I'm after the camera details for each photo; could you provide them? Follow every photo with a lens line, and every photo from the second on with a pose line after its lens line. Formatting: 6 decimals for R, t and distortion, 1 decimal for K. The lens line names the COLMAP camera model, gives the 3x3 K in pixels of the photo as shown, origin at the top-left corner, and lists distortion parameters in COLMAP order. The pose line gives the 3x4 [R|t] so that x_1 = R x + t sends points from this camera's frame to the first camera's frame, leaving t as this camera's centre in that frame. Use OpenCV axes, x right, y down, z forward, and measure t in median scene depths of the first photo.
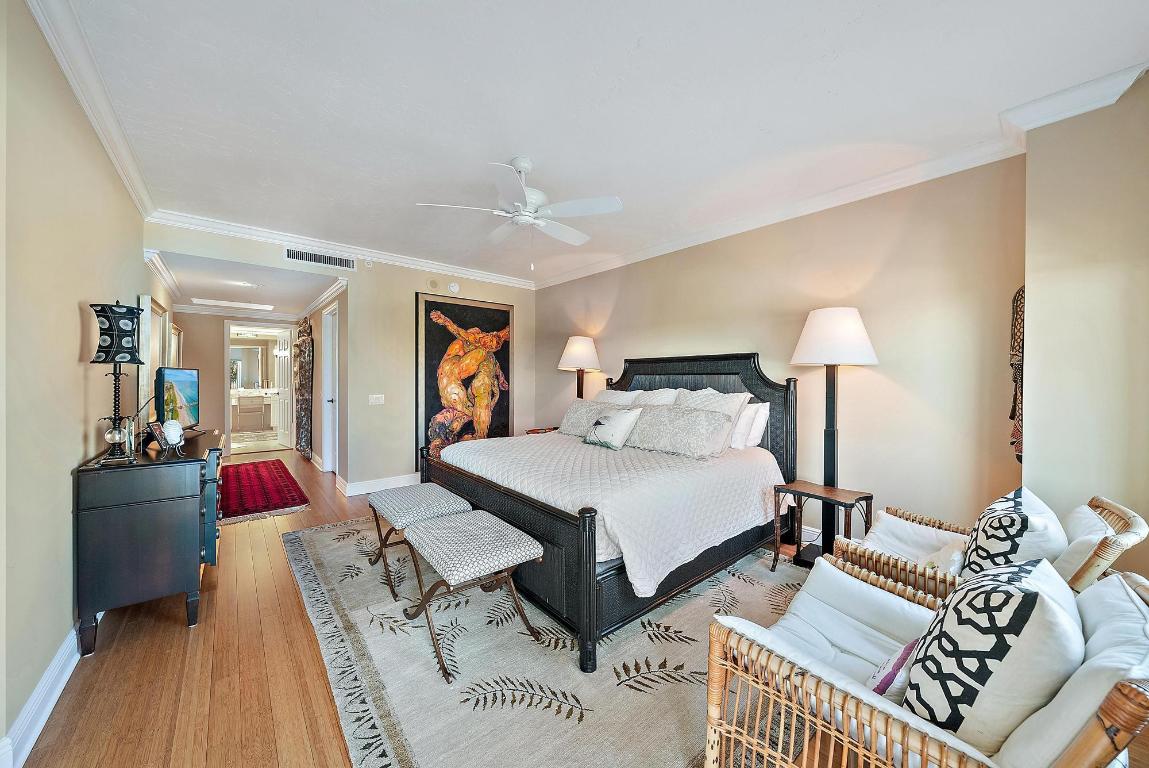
lens RADIAL K [[414.4, 0, 575.5], [0, 414.4, 380.1], [0, 0, 1]] dist [-0.002701, 0.000040]
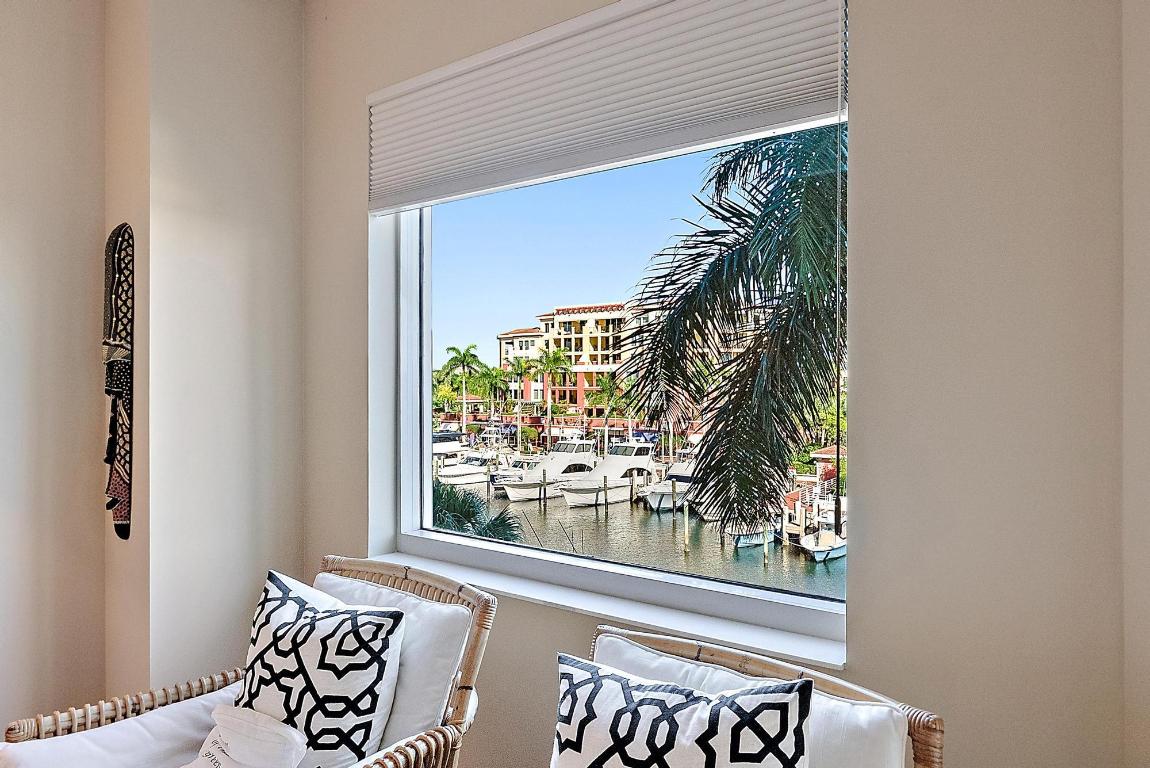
lens RADIAL K [[701.8, 0, 575.0], [0, 701.8, 387.1], [0, 0, 1]] dist [-0.000225, -0.000034]
pose [[-0.247243, -0.007345, 0.968926, -0.004103], [0.001729, 0.999966, 0.008021, -0.012703], [-0.968952, 0.003659, -0.247222, 0.647802]]
